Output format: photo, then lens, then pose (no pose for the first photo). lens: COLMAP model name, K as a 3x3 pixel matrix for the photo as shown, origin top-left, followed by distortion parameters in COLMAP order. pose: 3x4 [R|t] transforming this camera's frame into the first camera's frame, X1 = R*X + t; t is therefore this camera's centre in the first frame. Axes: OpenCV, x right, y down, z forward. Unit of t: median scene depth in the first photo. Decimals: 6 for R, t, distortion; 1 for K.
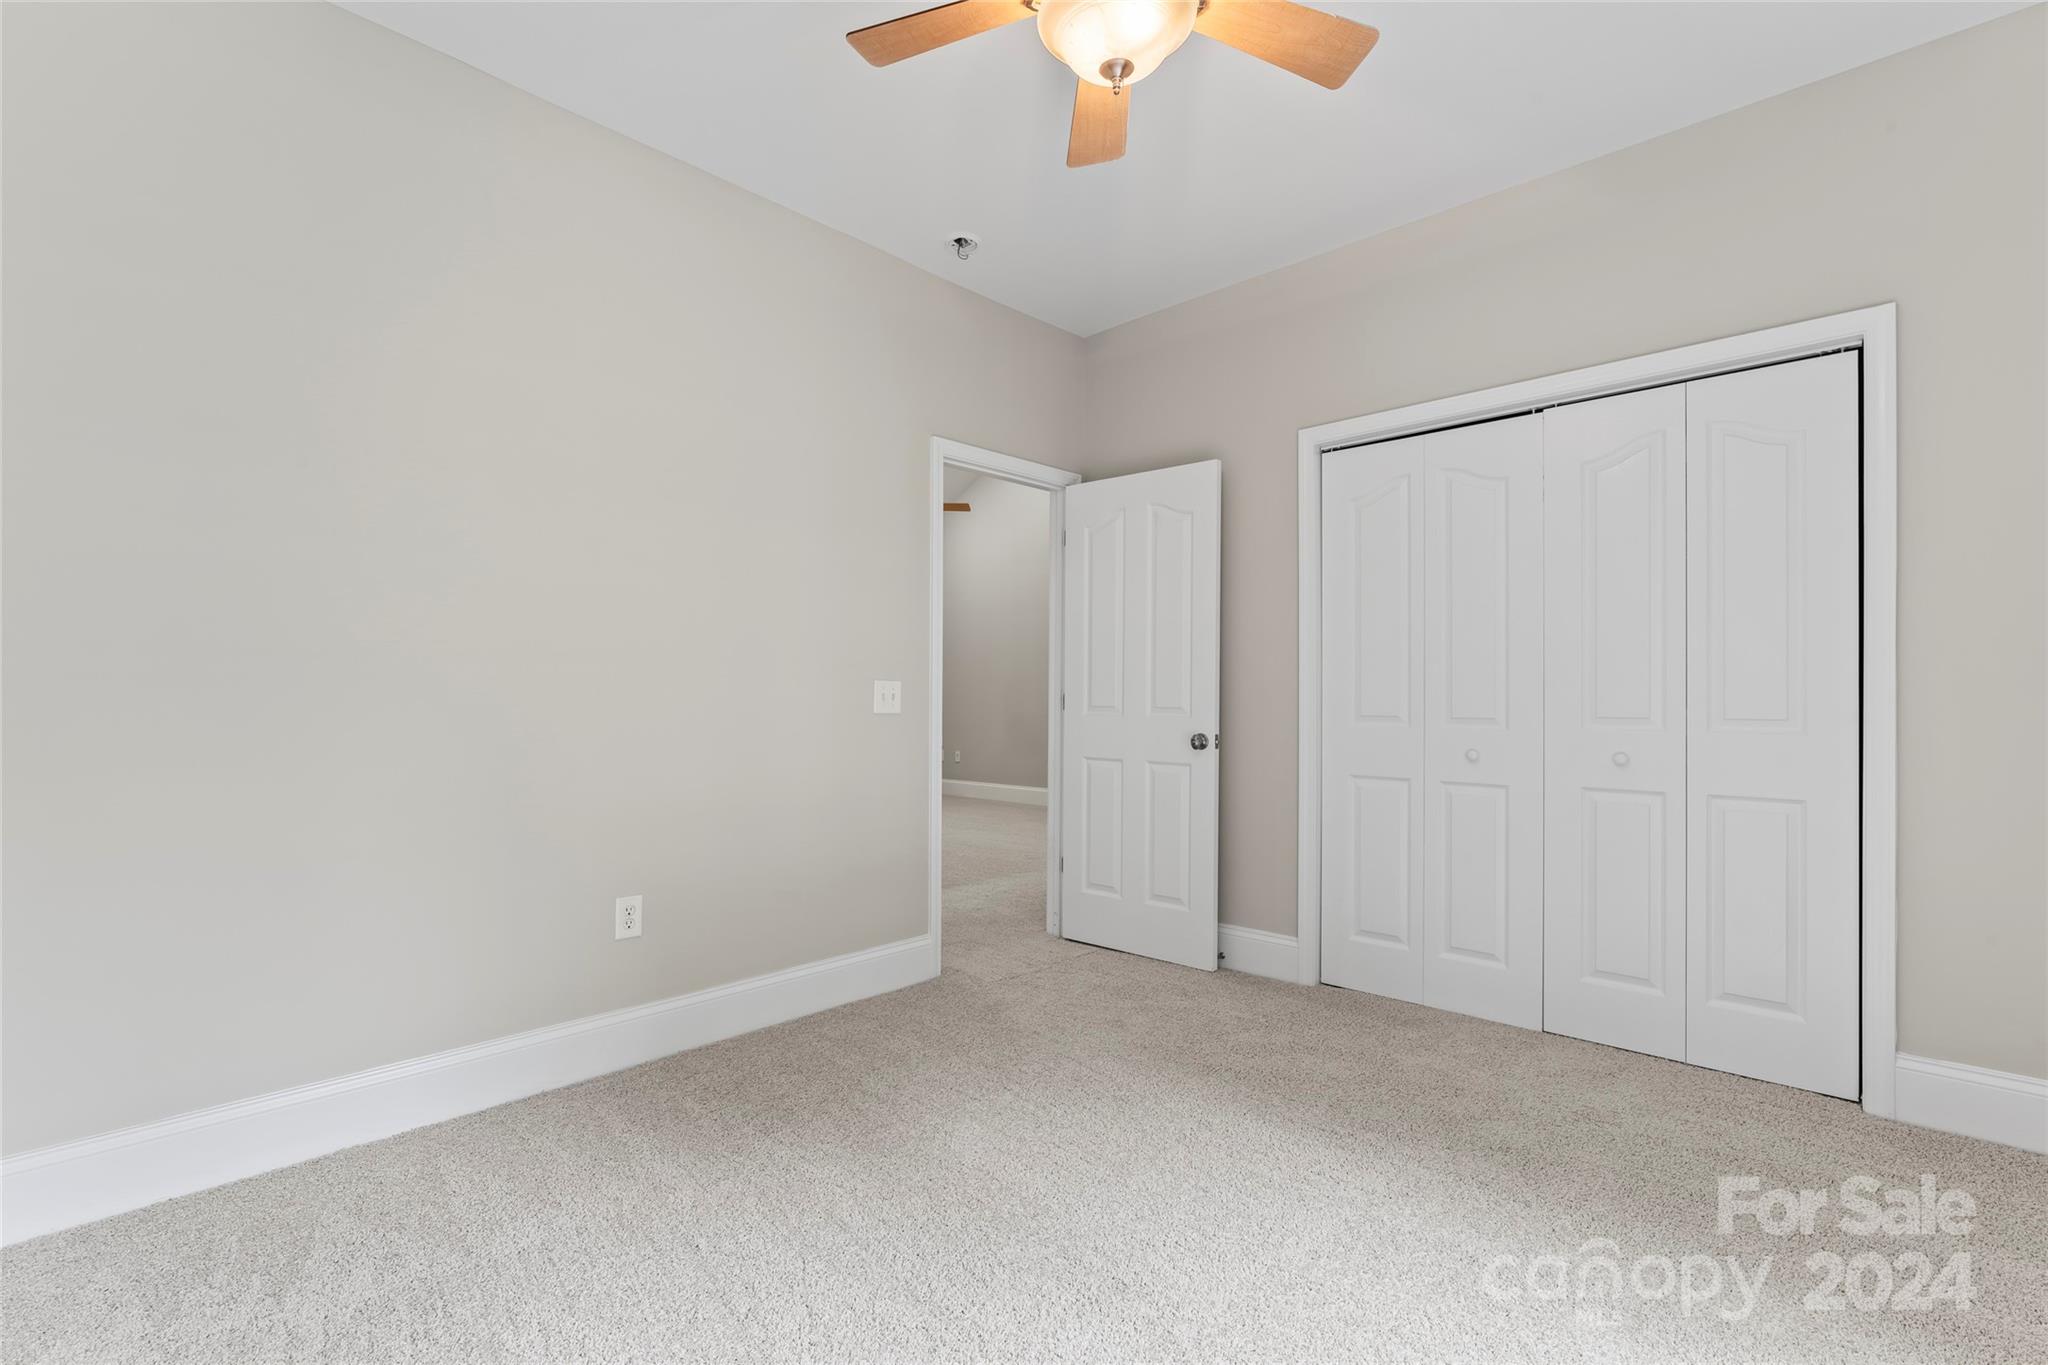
lens RADIAL K [[930.4, 0, 1035.6], [0, 930.4, 694.2], [0, 0, 1]] dist [0.002287, 0.000351]
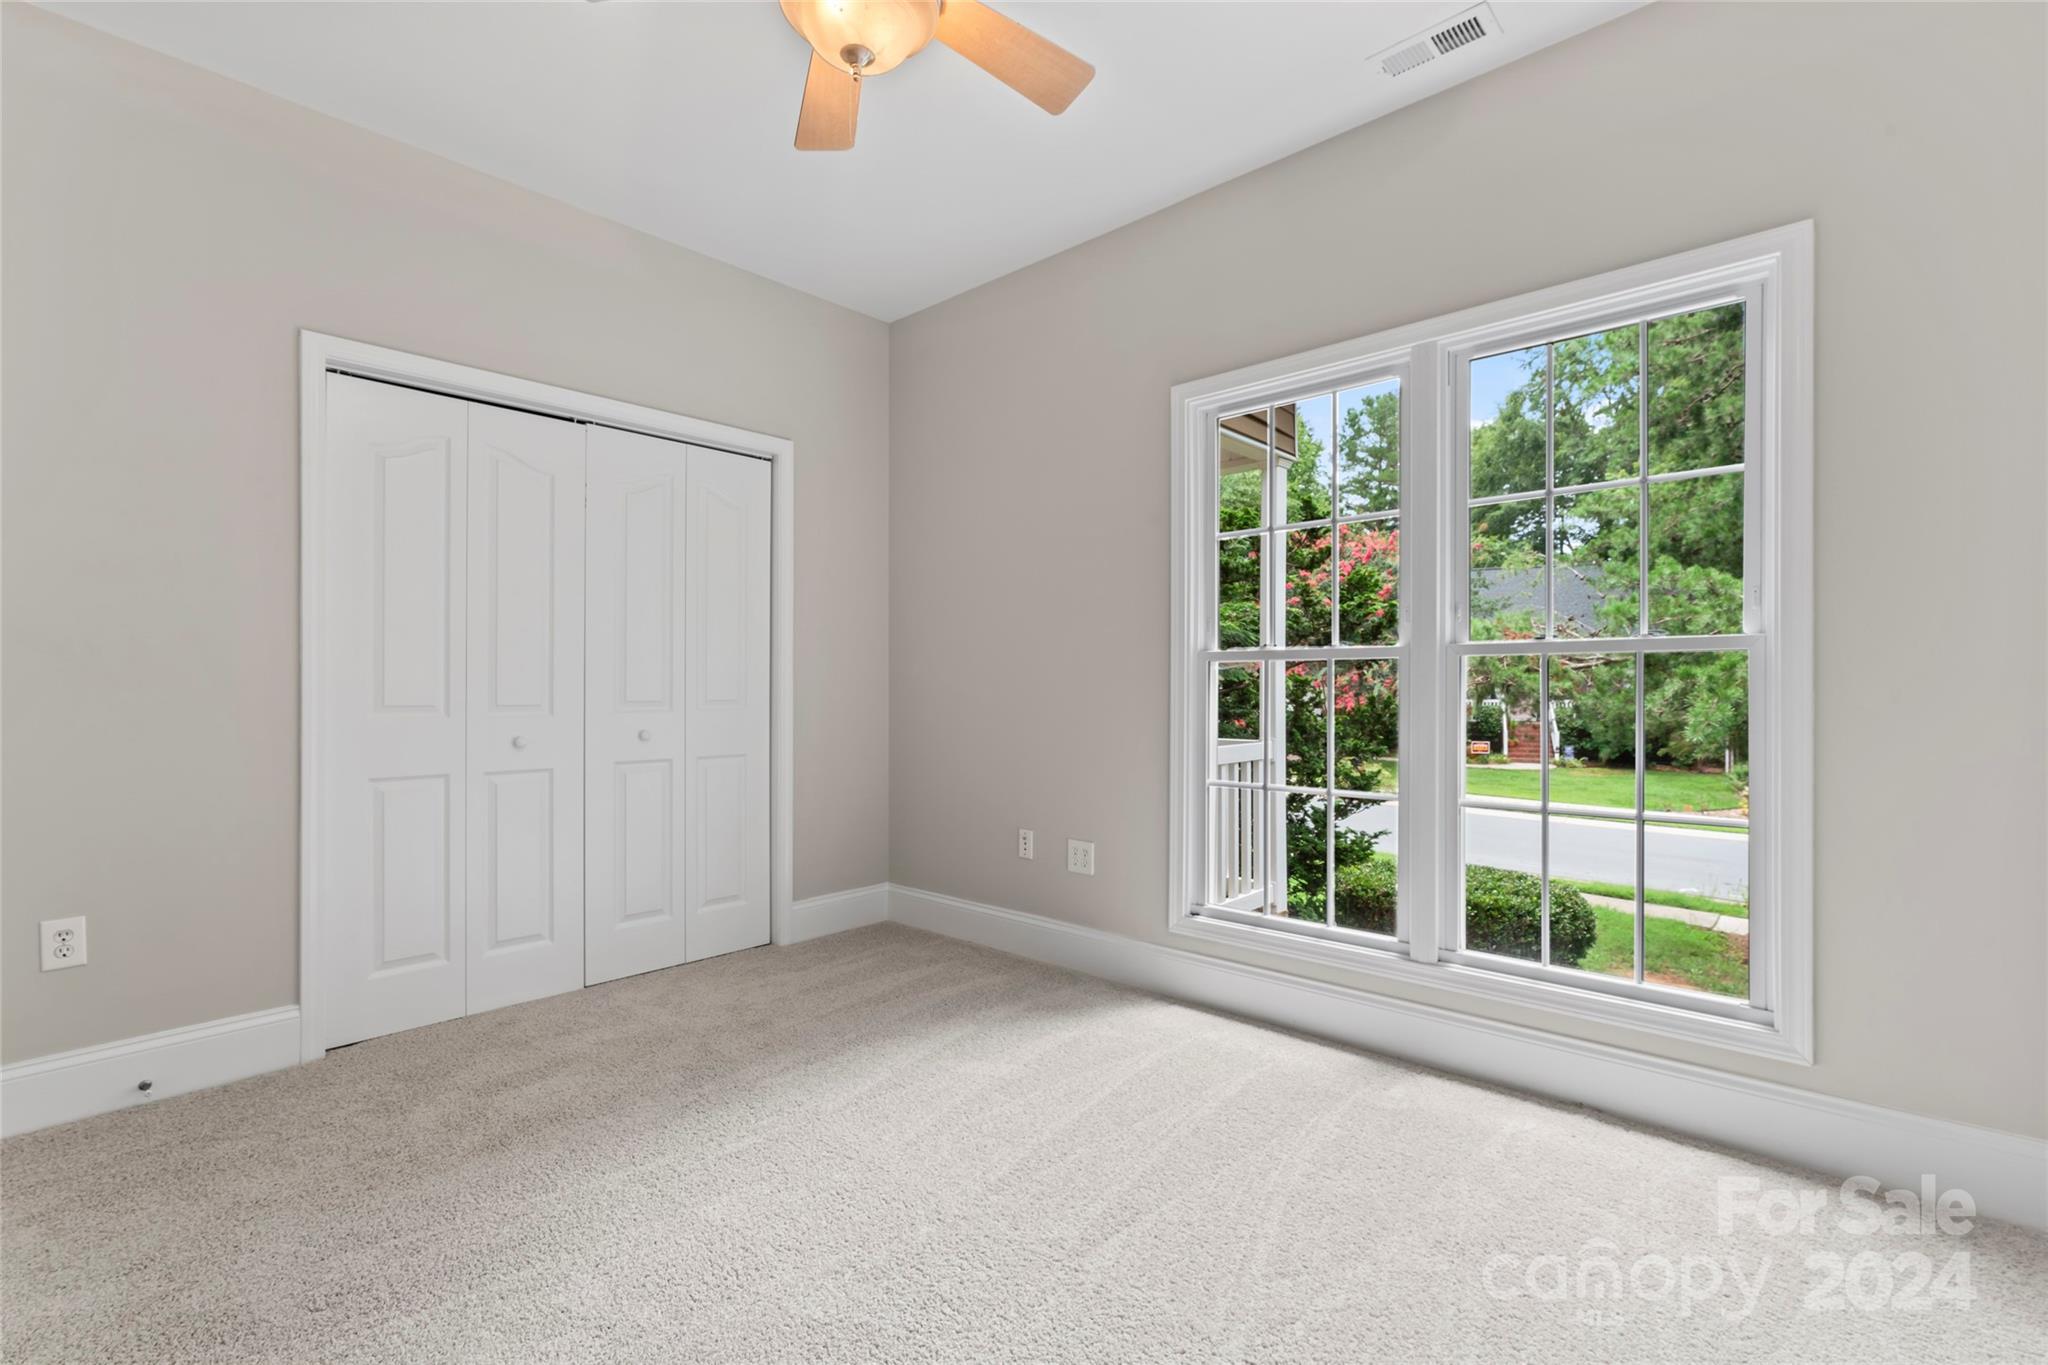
lens RADIAL K [[918.7, 0, 1014.7], [0, 918.7, 684.3], [0, 0, 1]] dist [-0.001554, 0.000090]
pose [[-0.012153, 0.004018, 0.999918, -0.549664], [-0.001136, 0.999991, -0.004032, 0.007743], [-0.999926, -0.001185, -0.012148, 0.507768]]
